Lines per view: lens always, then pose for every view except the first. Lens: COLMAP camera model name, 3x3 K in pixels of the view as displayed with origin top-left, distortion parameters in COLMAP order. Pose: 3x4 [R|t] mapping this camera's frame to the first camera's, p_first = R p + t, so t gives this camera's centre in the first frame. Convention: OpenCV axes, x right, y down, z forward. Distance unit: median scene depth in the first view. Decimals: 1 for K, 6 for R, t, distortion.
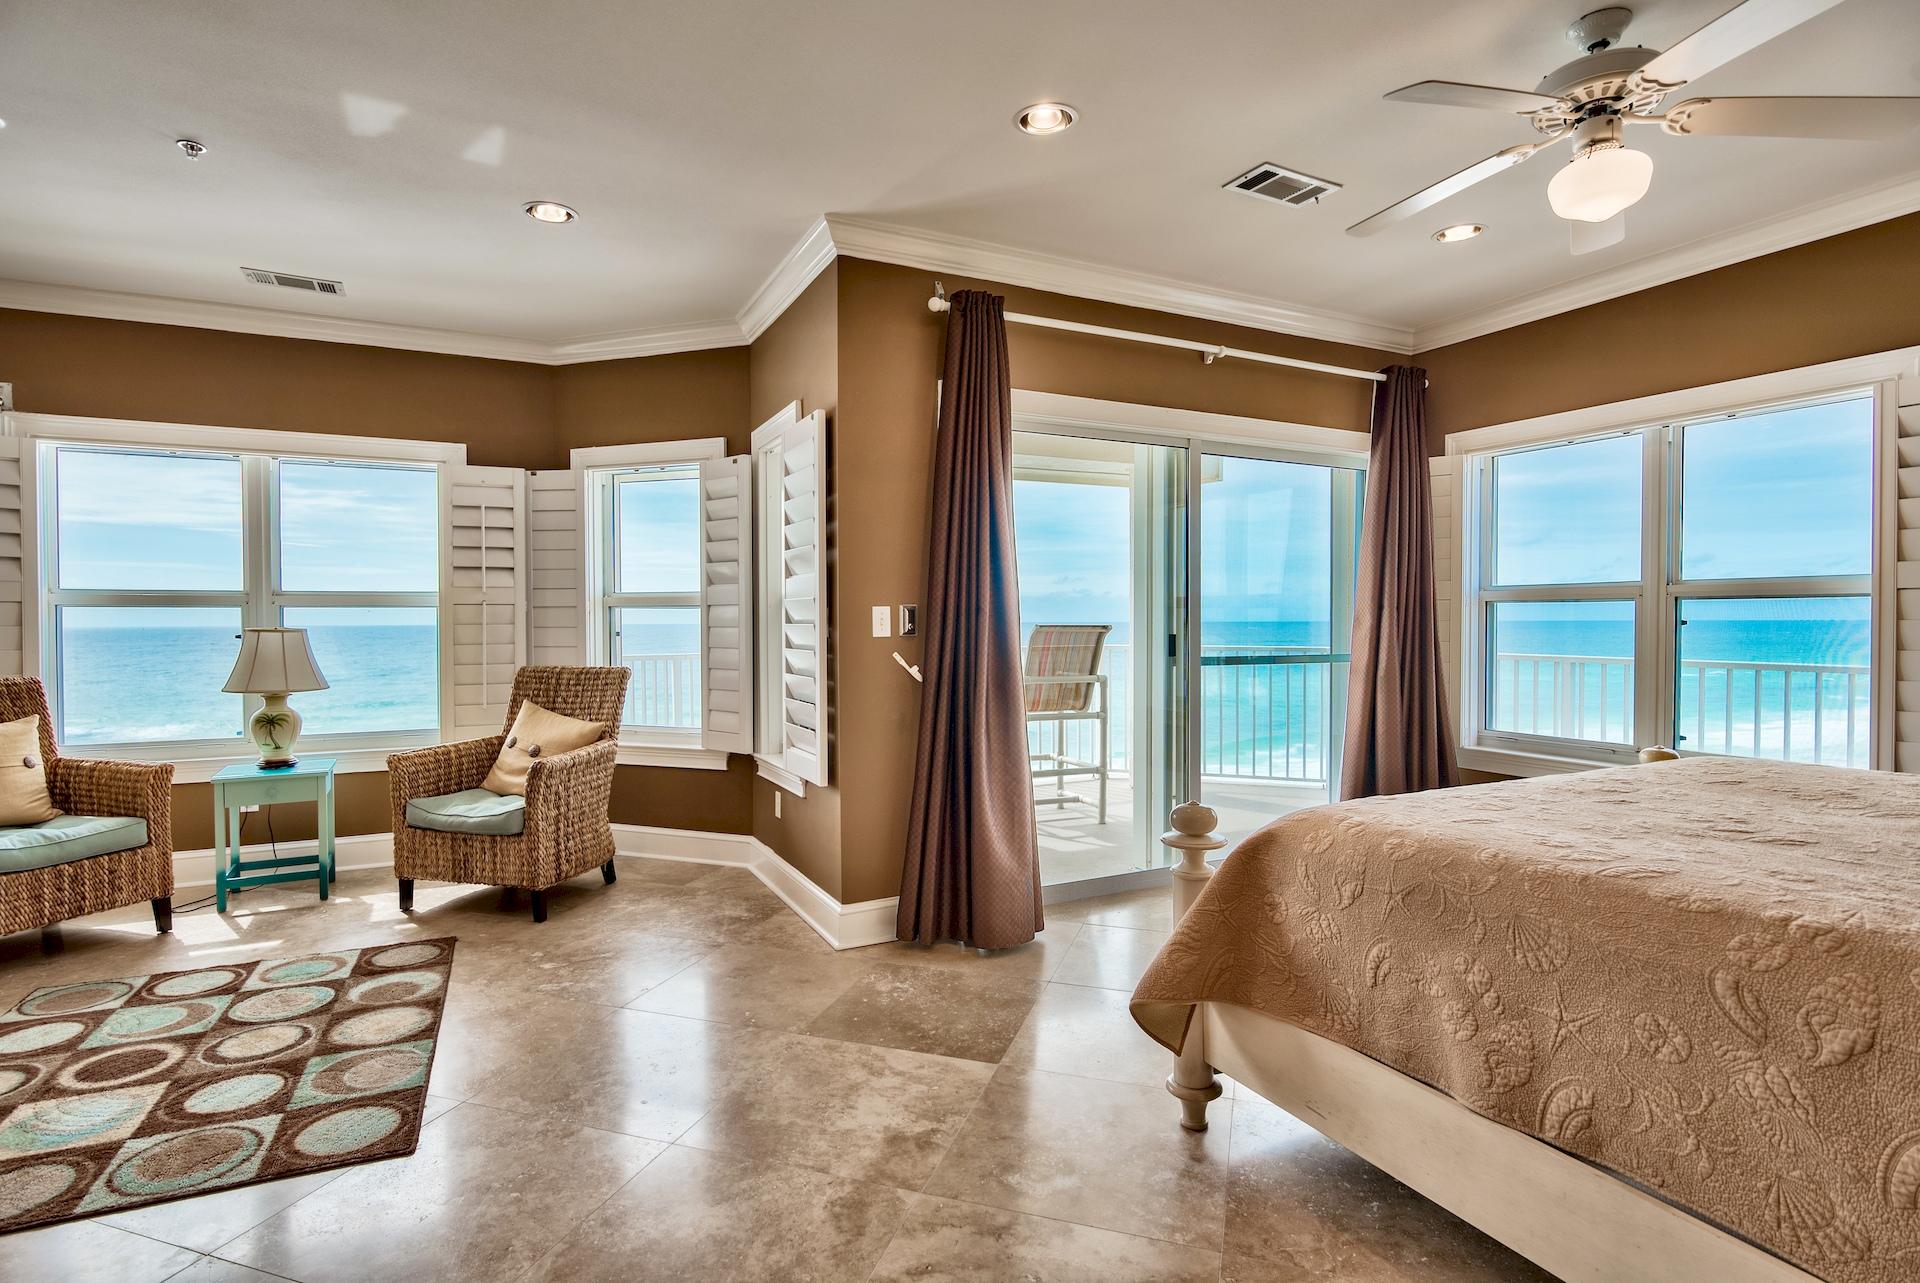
lens RADIAL K [[934.9, 0, 936.3], [0, 934.9, 628.6], [0, 0, 1]] dist [-0.005151, 0.000100]
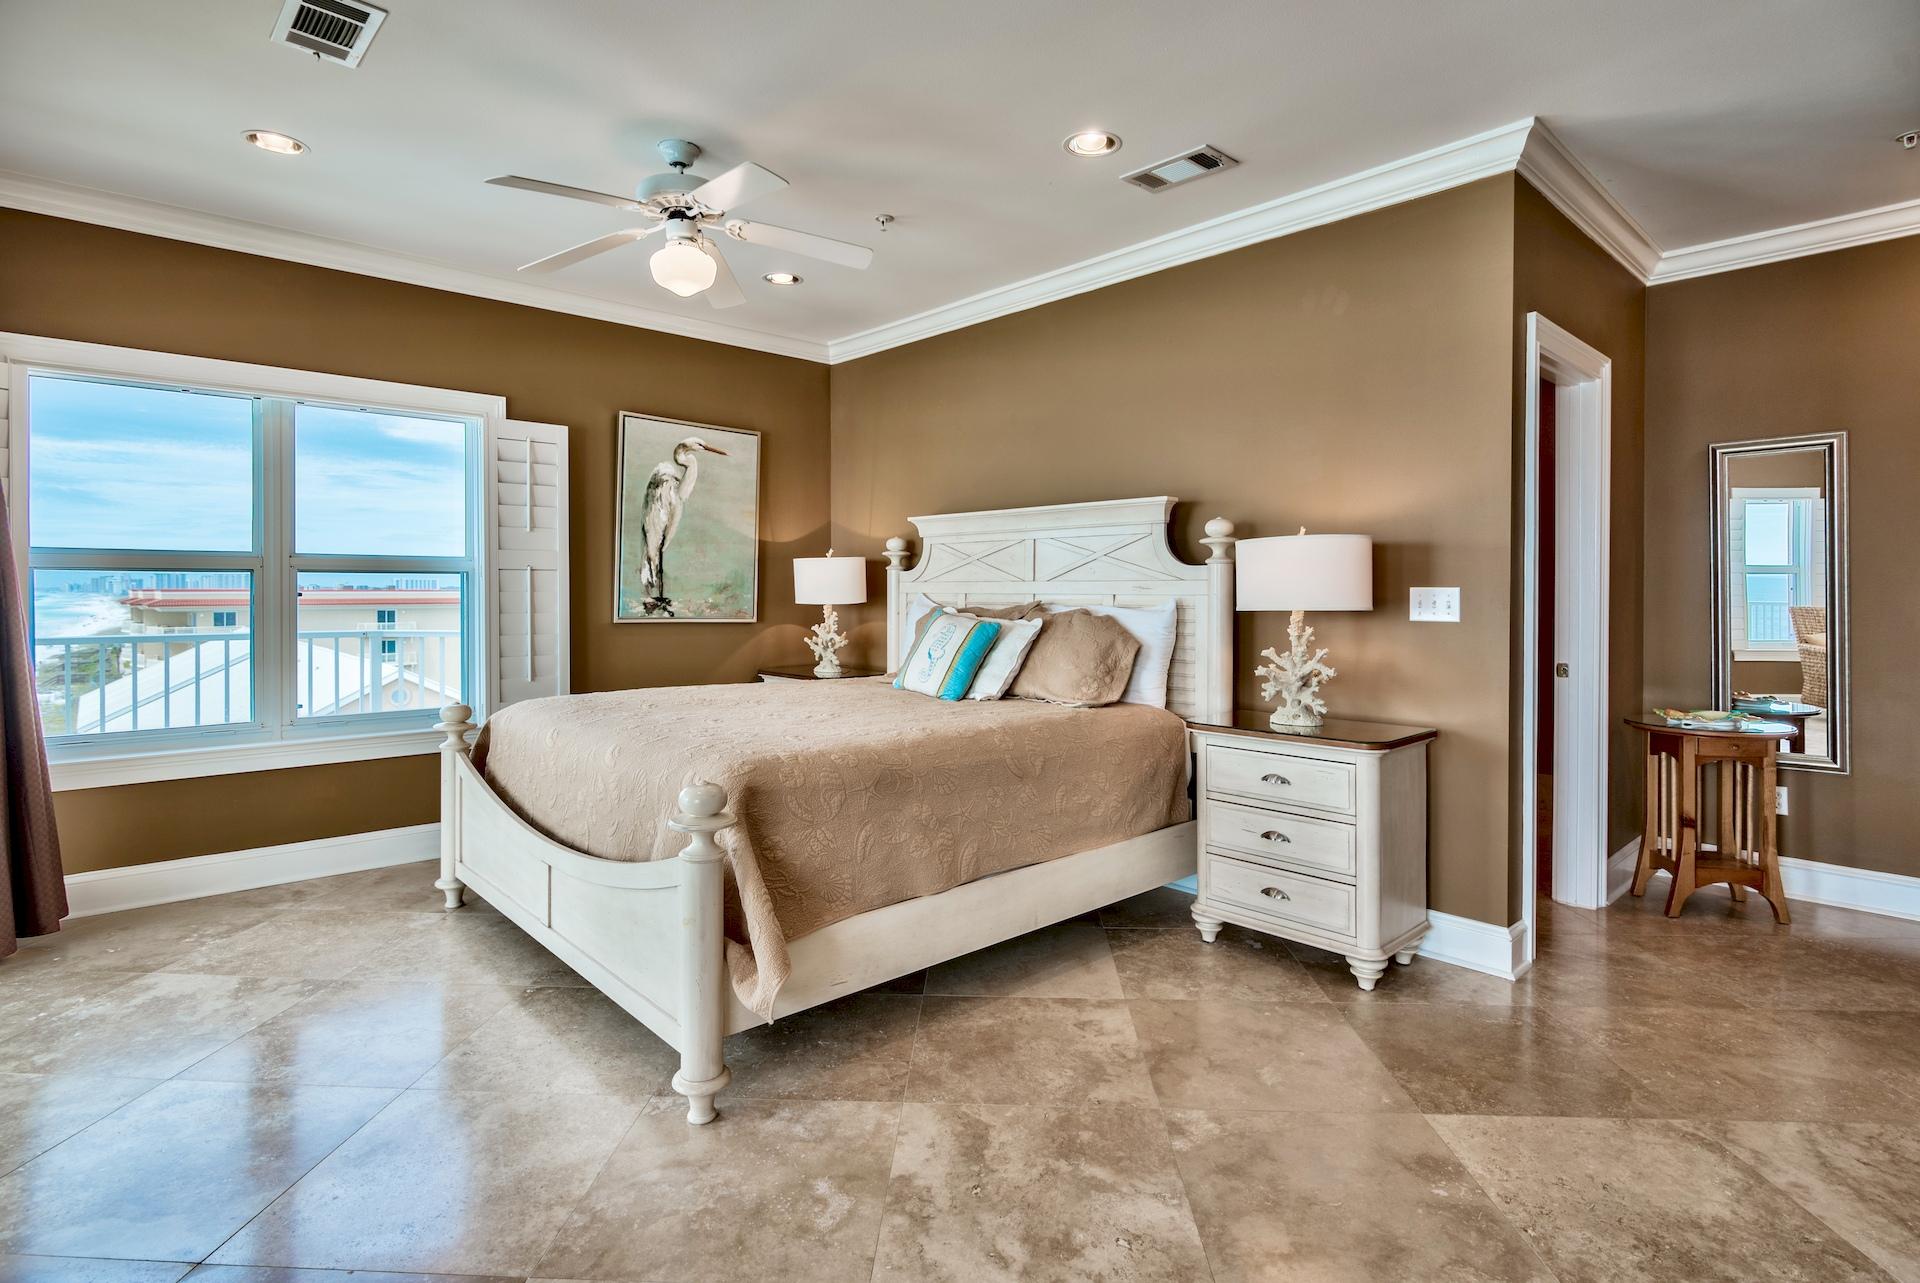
lens RADIAL K [[934.9, 0, 1000.7], [0, 934.9, 588.5], [0, 0, 1]] dist [-0.005151, 0.000100]
pose [[-0.288637, -0.001531, 0.957437, -0.419319], [0.013527, 0.999892, 0.005677, -0.008431], [-0.957343, 0.014590, -0.288585, 0.562872]]
